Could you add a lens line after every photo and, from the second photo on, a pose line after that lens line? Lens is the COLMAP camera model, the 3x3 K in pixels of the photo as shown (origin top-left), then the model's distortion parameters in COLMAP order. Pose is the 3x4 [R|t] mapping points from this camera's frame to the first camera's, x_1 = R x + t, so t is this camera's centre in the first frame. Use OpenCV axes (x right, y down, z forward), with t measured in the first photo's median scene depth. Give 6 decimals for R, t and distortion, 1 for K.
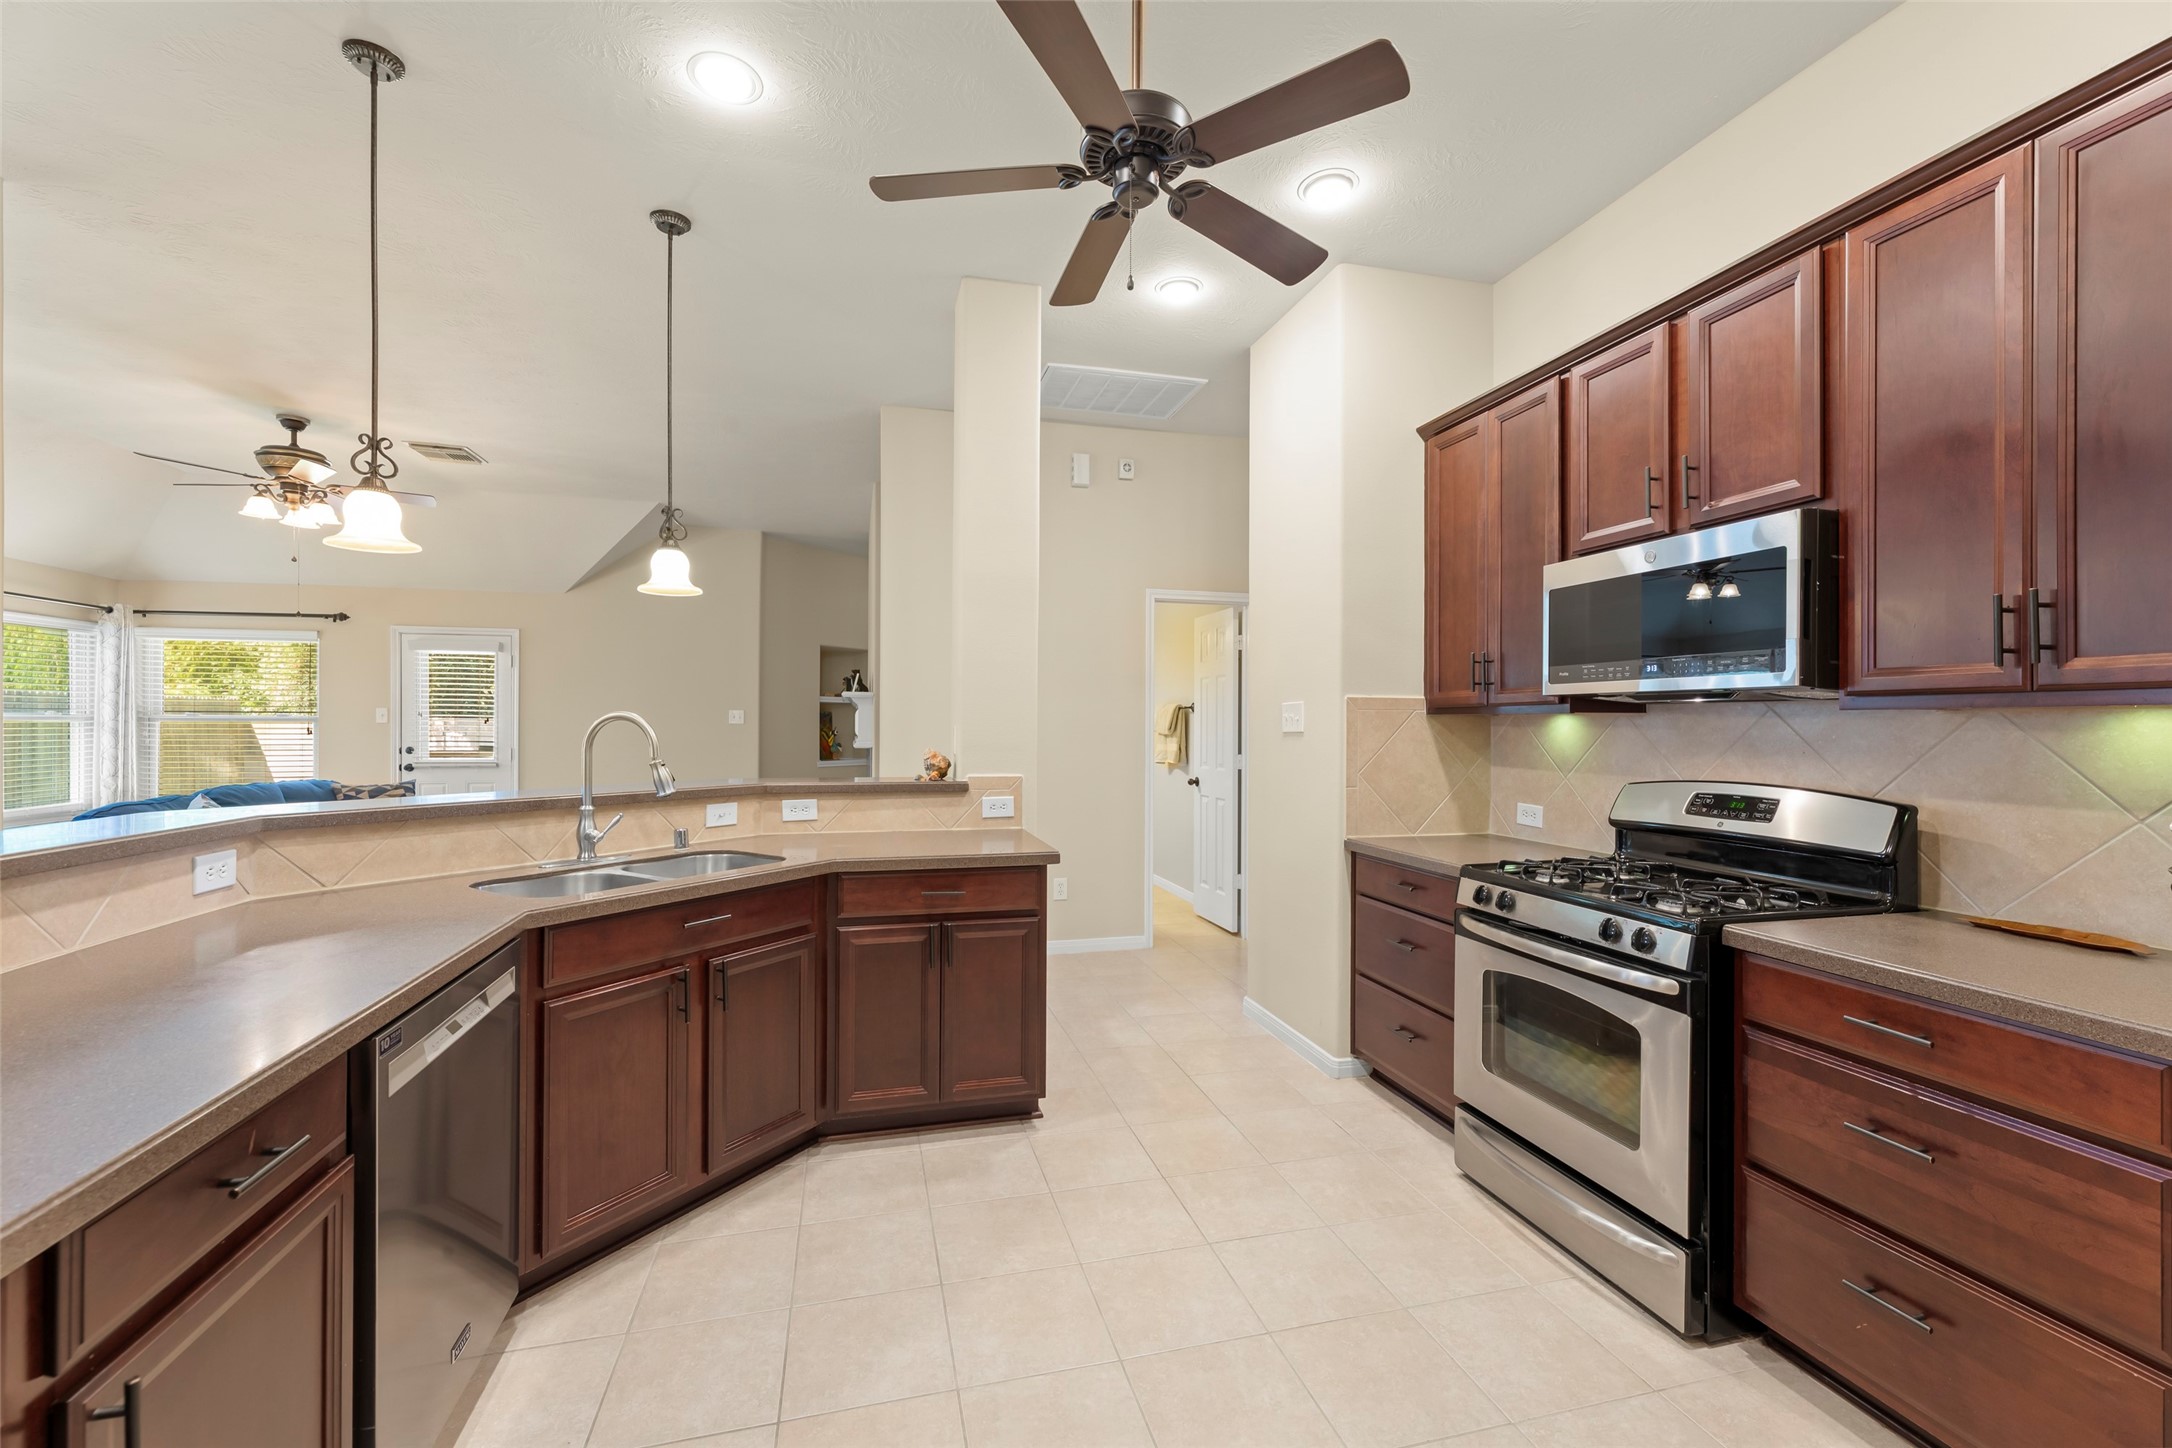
lens RADIAL K [[887.8, 0, 1083.5], [0, 887.8, 722.5], [0, 0, 1]] dist [0.004336, -0.000258]
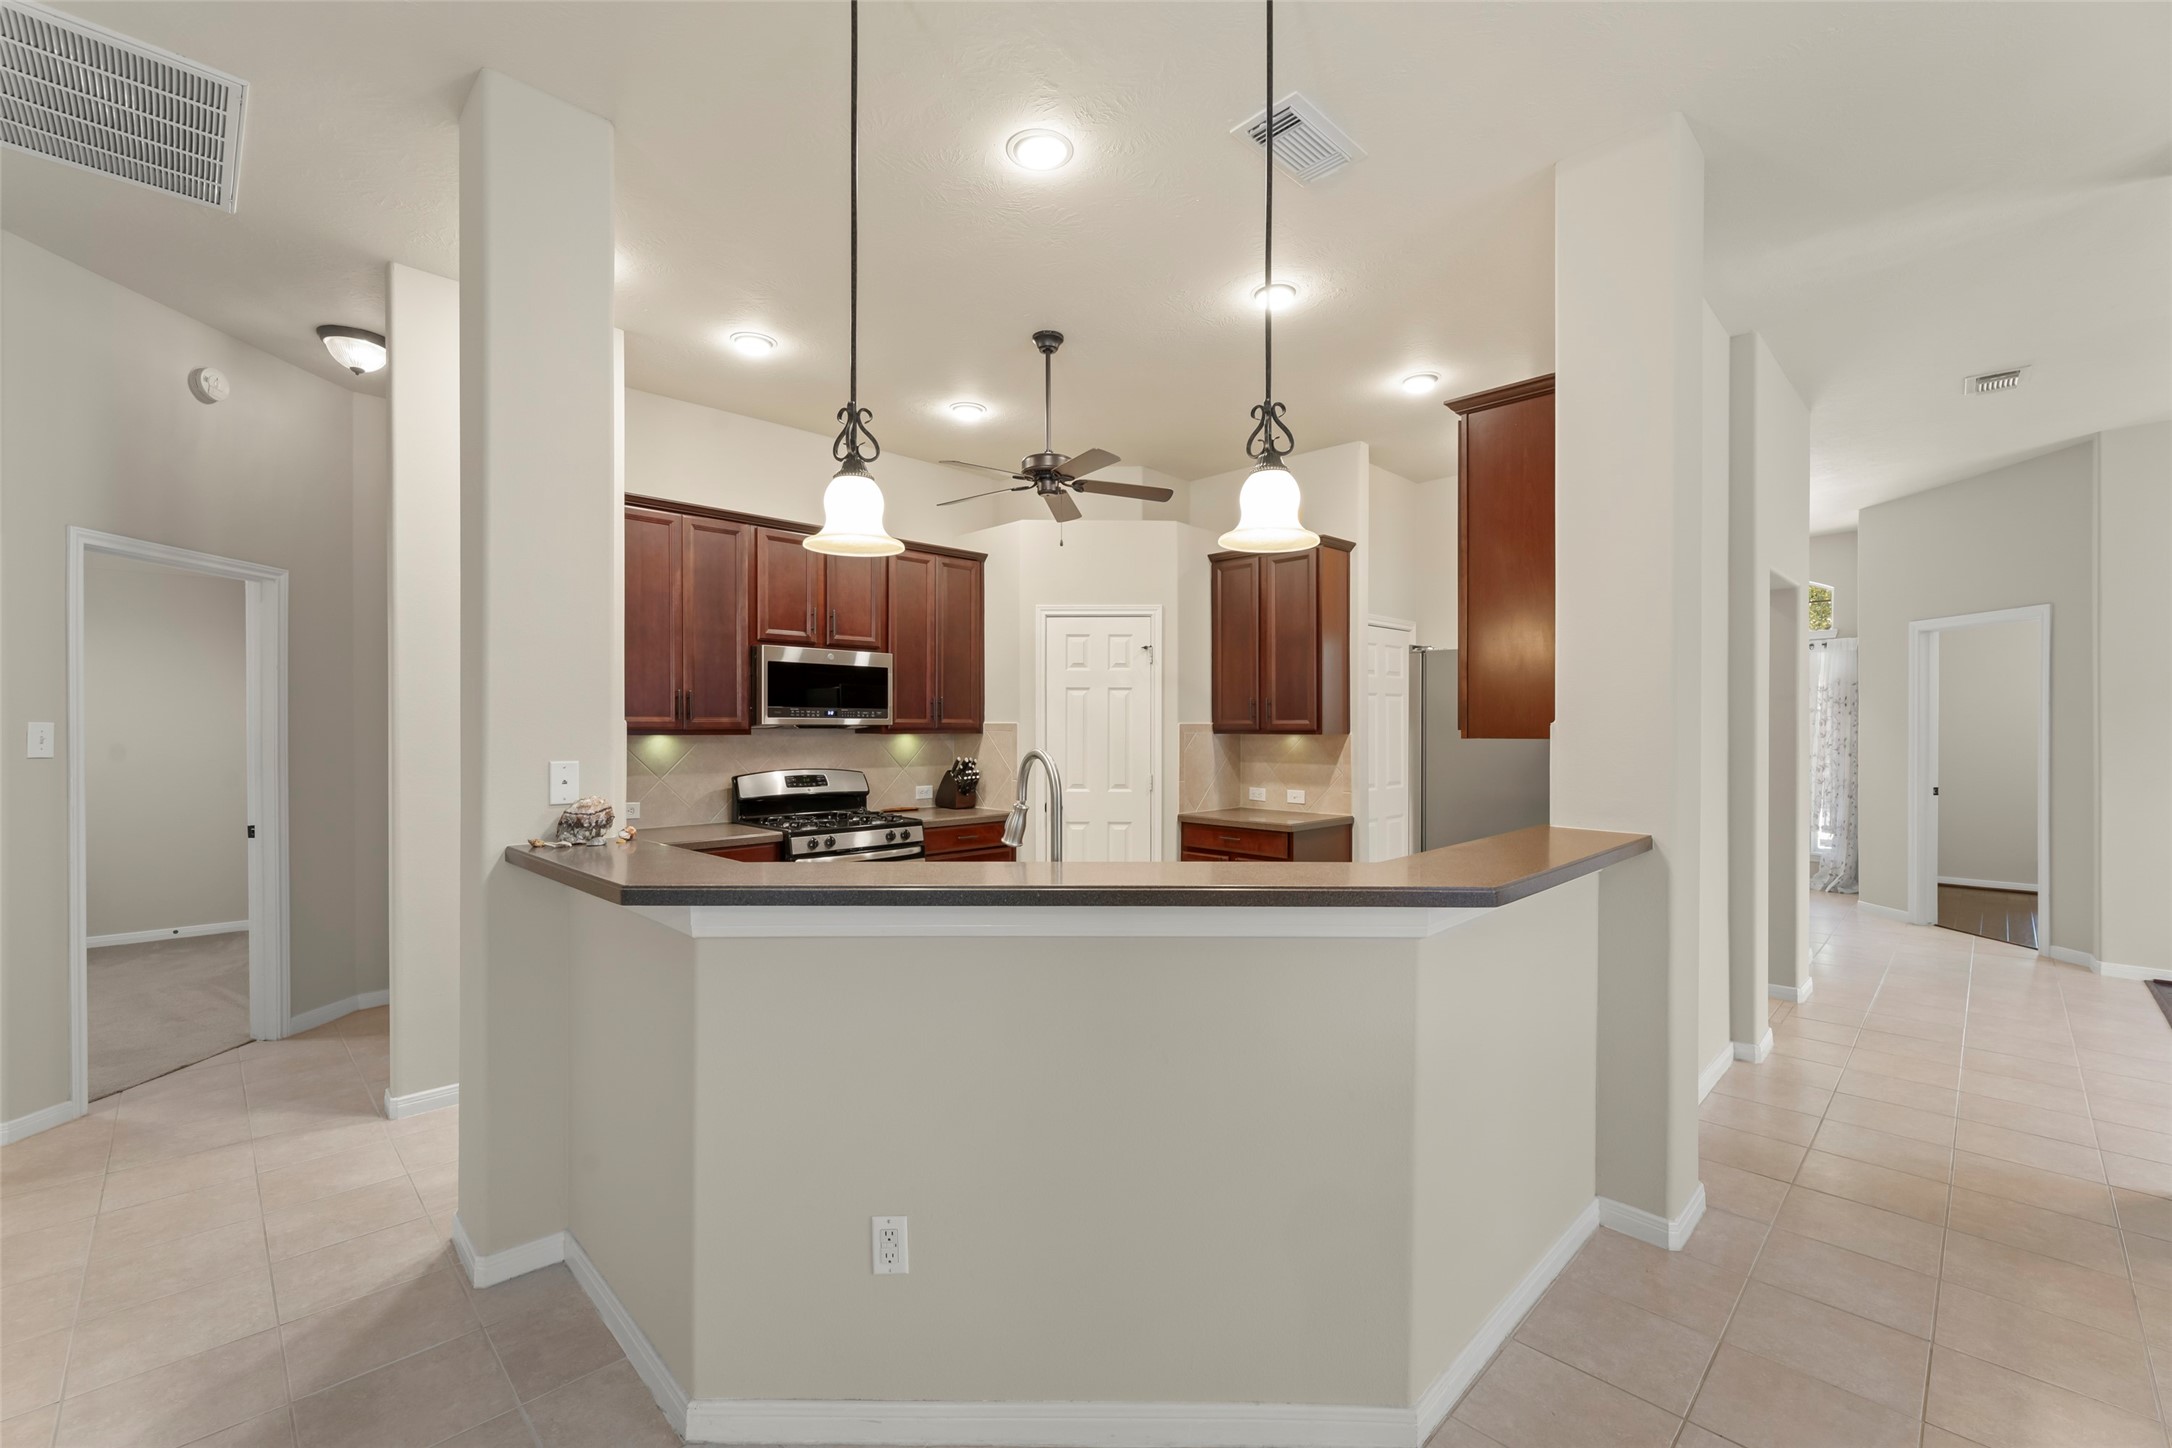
lens RADIAL K [[887.8, 0, 1064.2], [0, 887.8, 728.1], [0, 0, 1]] dist [0.004336, -0.000258]
pose [[-0.476296, -0.006206, 0.879263, -0.756995], [-0.002389, 0.999981, 0.005763, -0.022316], [-0.879282, 0.000644, -0.476301, 0.824021]]
